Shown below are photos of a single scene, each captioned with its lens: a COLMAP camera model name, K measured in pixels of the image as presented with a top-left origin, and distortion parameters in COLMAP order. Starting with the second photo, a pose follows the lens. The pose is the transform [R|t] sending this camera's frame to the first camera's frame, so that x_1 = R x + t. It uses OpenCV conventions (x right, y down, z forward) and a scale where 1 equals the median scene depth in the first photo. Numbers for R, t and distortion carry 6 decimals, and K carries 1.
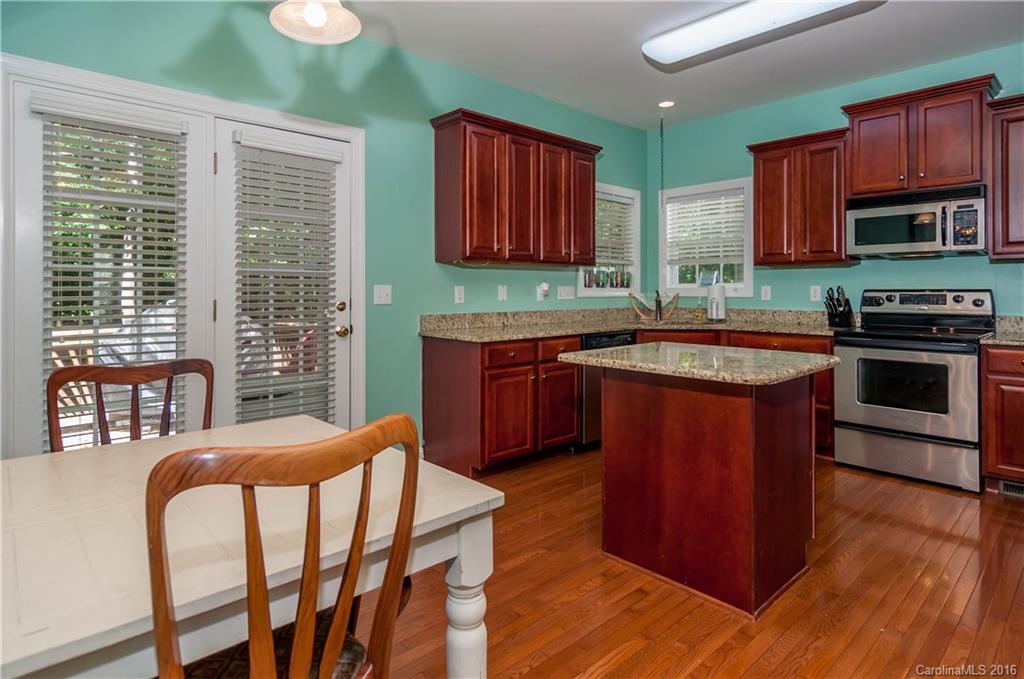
lens RADIAL K [[554.0, 0, 515.0], [0, 554.0, 288.2], [0, 0, 1]] dist [-0.002076, 0.000923]
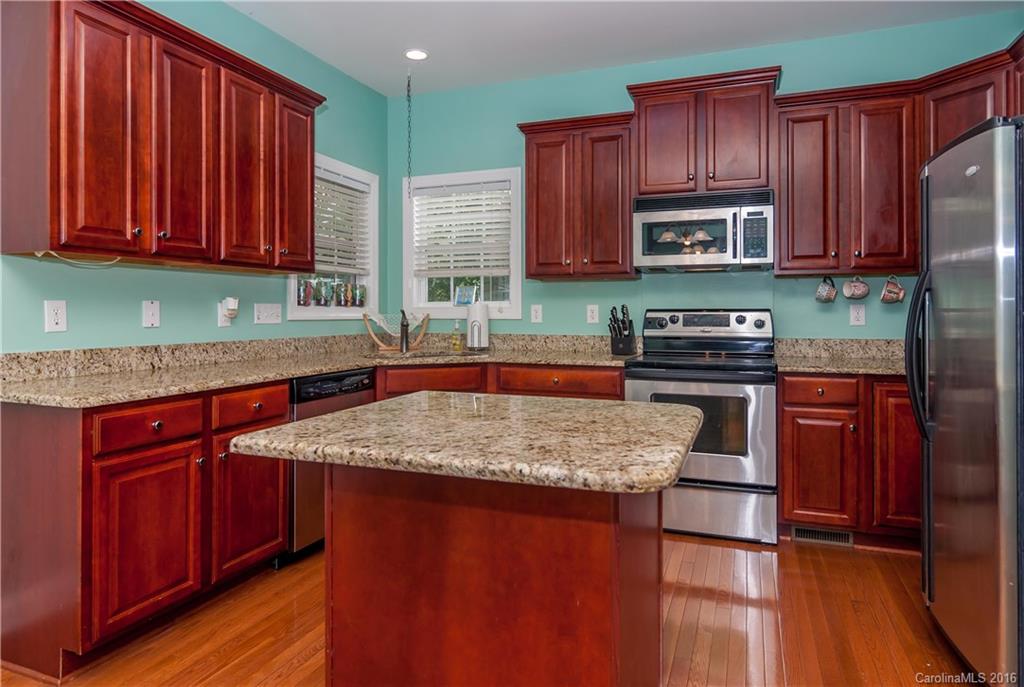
lens RADIAL K [[619.5, 0, 513.2], [0, 619.5, 313.9], [0, 0, 1]] dist [-0.004811, 0.003405]
pose [[0.899225, 0.000068, 0.437486, 0.040675], [-0.002368, 0.999986, 0.004711, 0.006119], [-0.437480, -0.005273, 0.899213, 0.266767]]
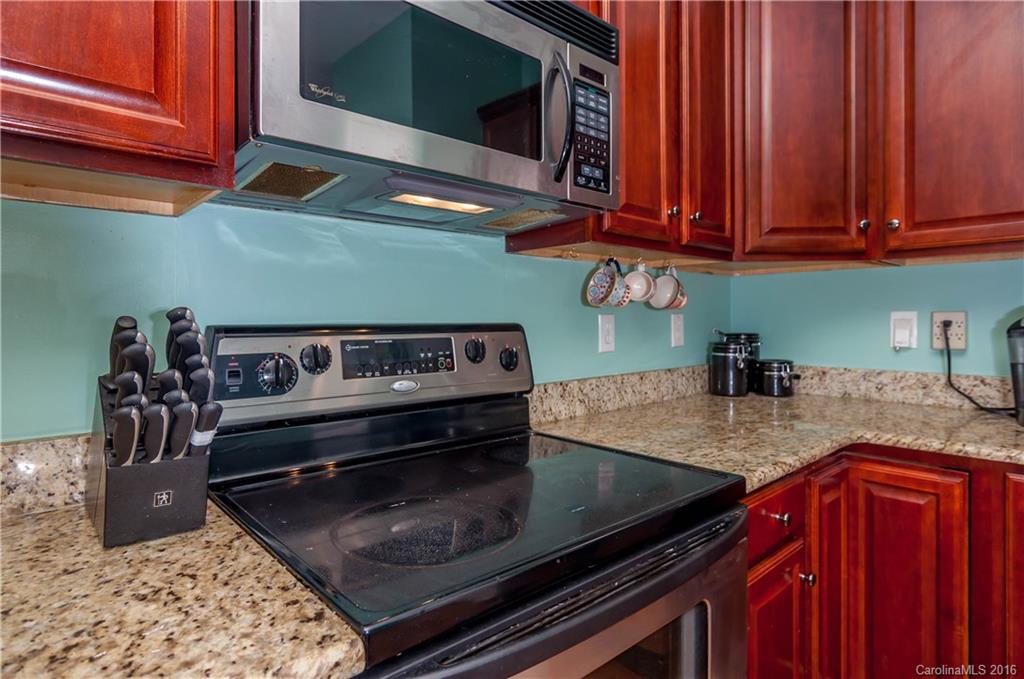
lens RADIAL K [[554.0, 0, 499.9], [0, 554.0, 321.2], [0, 0, 1]] dist [-0.002076, 0.000923]
pose [[0.037424, -0.001760, 0.999298, 0.443637], [-0.001172, 0.999998, 0.001805, -0.000362], [-0.999299, -0.001238, 0.037422, 0.961497]]
